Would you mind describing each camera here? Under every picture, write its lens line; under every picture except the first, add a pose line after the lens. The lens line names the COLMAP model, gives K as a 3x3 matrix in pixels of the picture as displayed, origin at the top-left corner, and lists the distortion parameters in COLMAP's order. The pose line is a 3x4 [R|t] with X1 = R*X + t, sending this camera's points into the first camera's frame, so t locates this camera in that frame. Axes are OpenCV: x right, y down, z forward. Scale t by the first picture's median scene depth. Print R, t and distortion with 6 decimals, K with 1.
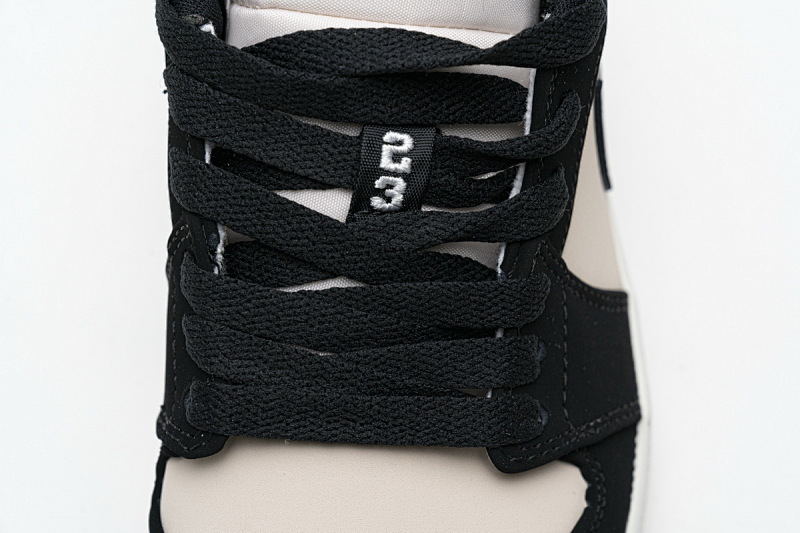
lens RADIAL K [[1494.6, 0, 406.1], [0, 1494.6, 274.5], [0, 0, 1]] dist [-0.008964, 0.000000]
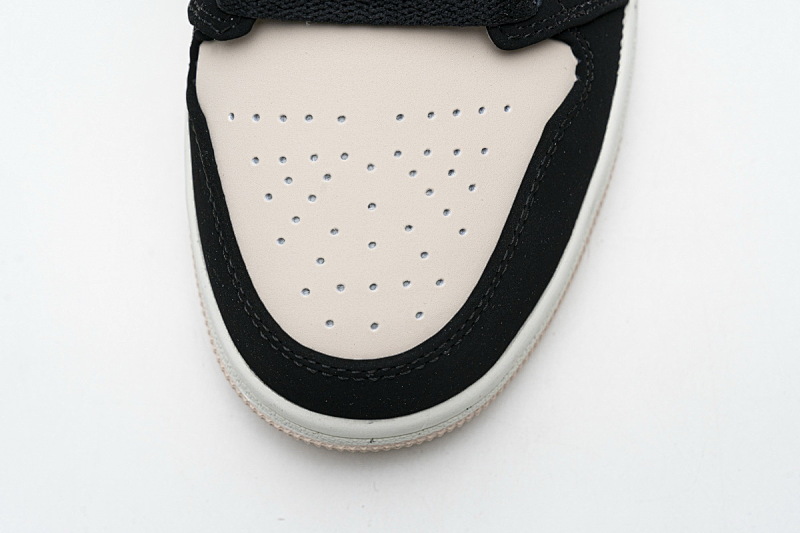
lens RADIAL K [[1494.6, 0, 402.5], [0, 1494.6, 269.2], [0, 0, 1]] dist [-0.008964, 0.000000]
pose [[0.999879, -0.012971, -0.008566, -0.001754], [0.014705, 0.967941, 0.250747, 0.010414], [0.005039, -0.250843, 0.968015, -0.127163]]
